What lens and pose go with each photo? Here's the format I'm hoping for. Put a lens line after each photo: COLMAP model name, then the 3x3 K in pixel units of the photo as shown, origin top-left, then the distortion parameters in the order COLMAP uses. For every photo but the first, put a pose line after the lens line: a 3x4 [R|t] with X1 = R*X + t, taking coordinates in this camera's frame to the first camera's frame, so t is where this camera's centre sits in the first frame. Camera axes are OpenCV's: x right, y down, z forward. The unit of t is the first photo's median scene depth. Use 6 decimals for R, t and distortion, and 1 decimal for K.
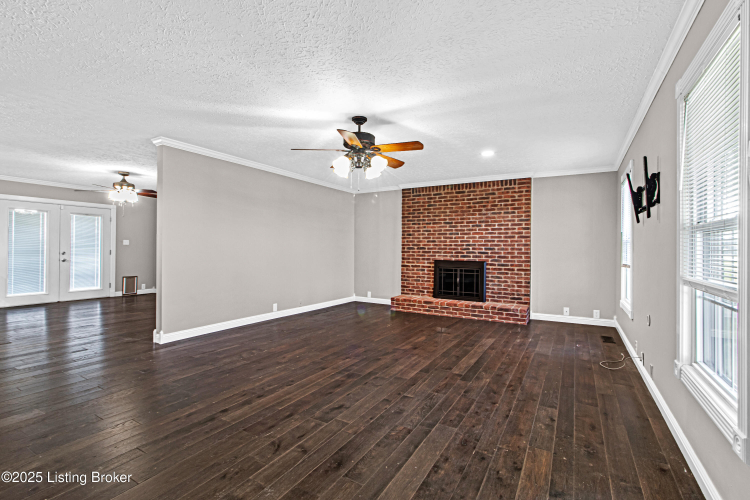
lens RADIAL K [[355.3, 0, 375.0], [0, 355.3, 250.0], [0, 0, 1]] dist [0.001716, 0.000354]
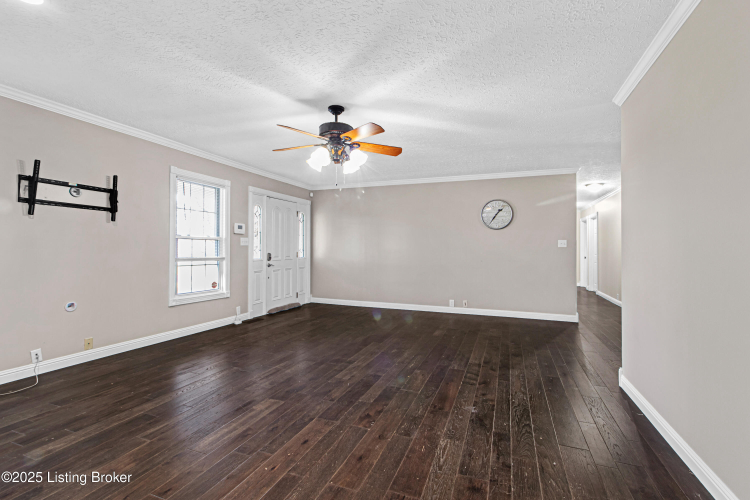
lens RADIAL K [[355.3, 0, 375.0], [0, 355.3, 250.0], [0, 0, 1]] dist [0.001716, 0.000354]
pose [[-0.987995, -0.012347, -0.153991, -0.005022], [-0.012290, 0.999924, -0.001320, 0.003332], [0.153996, 0.000588, -0.988071, 1.939655]]
